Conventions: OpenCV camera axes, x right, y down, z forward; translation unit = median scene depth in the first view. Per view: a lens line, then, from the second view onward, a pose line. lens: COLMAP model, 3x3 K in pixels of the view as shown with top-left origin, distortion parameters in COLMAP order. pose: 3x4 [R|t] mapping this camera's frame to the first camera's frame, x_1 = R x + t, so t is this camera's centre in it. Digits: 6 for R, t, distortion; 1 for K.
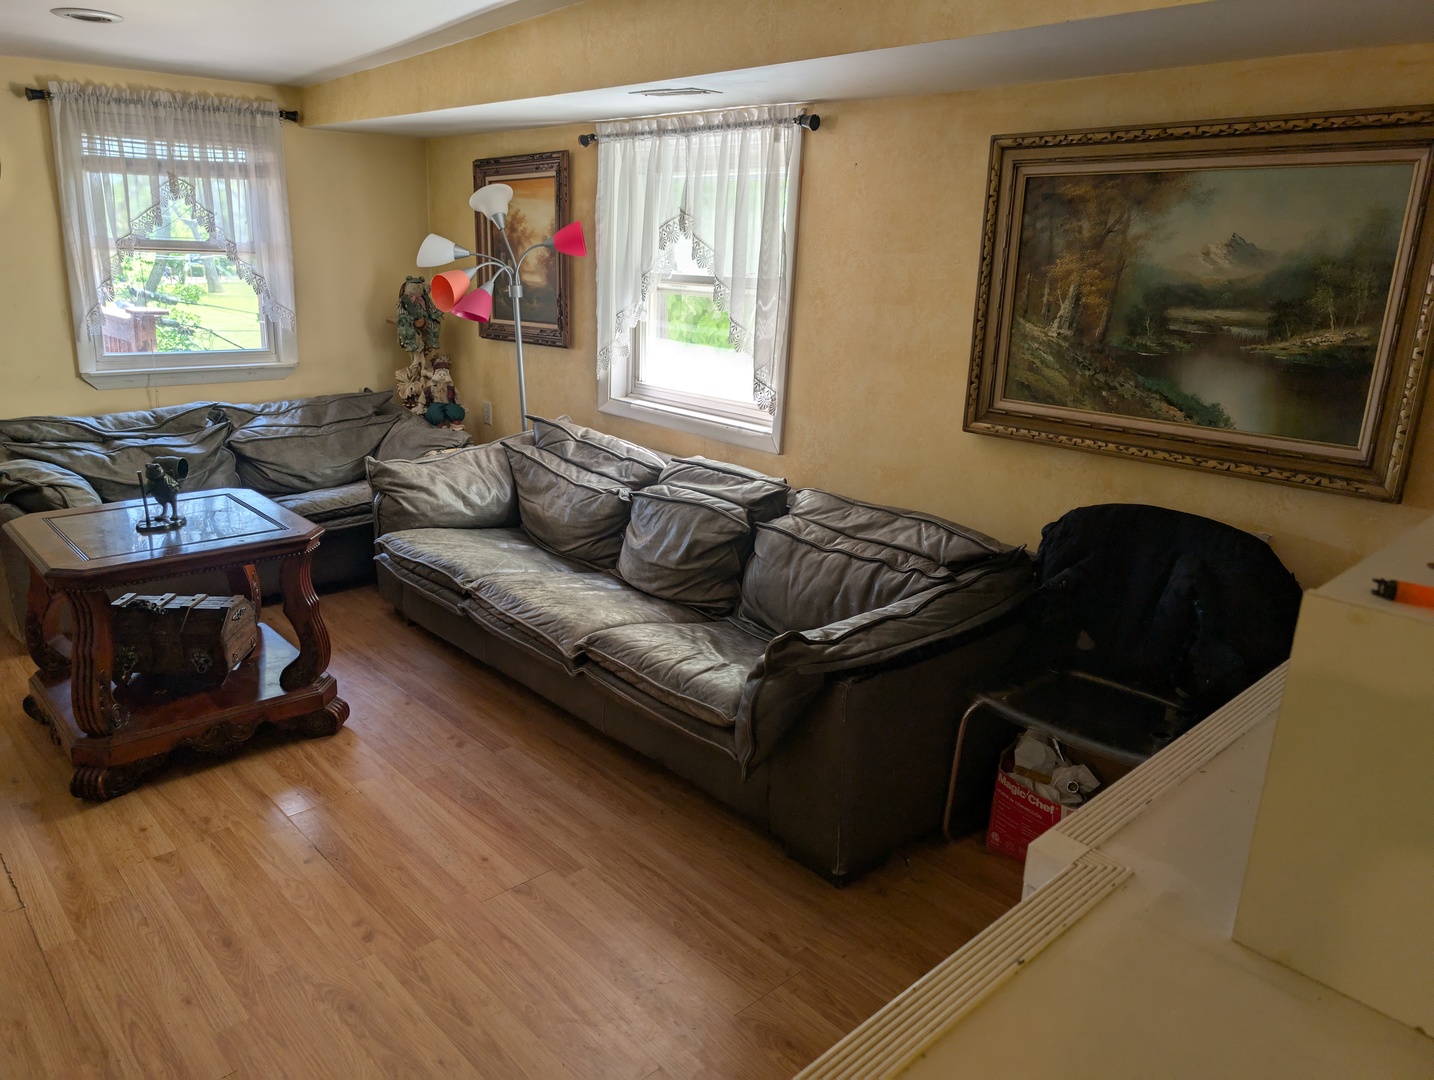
lens RADIAL K [[1029.1, 0, 723.7], [0, 1029.1, 540.4], [0, 0, 1]] dist [0.024117, -0.021986]
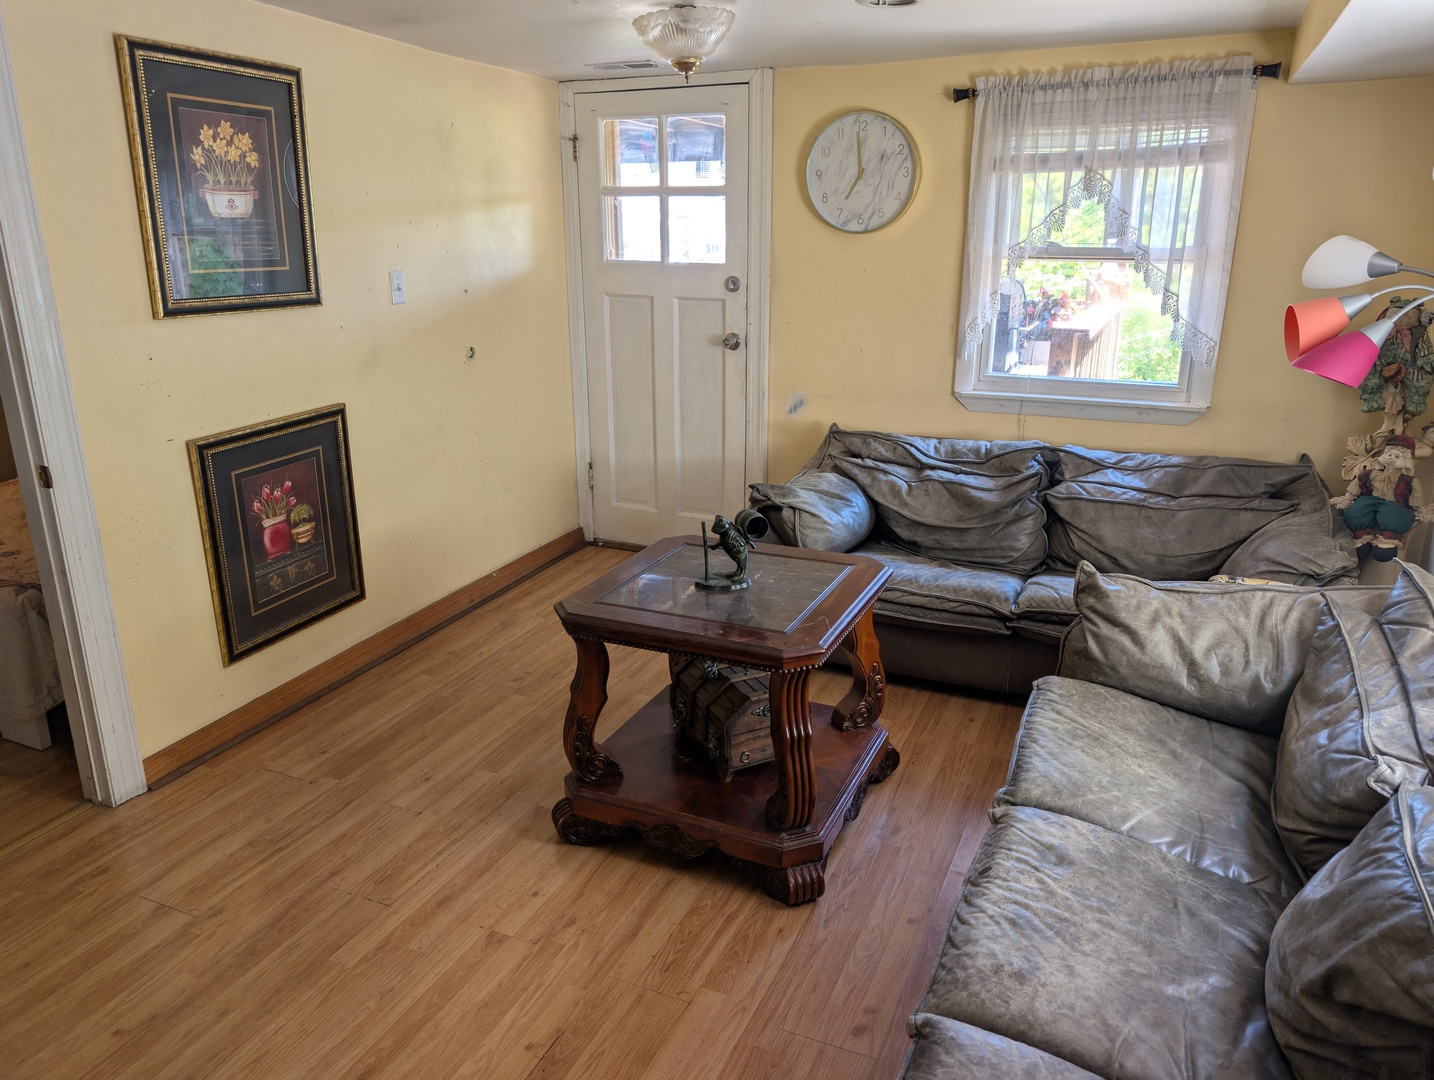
lens RADIAL K [[1029.1, 0, 715.2], [0, 1029.1, 533.7], [0, 0, 1]] dist [0.024117, -0.021986]
pose [[0.383104, 0.243355, -0.891072, 0.162567], [-0.234517, 0.958688, 0.160994, -0.139184], [0.893439, 0.147294, 0.424348, 0.433038]]
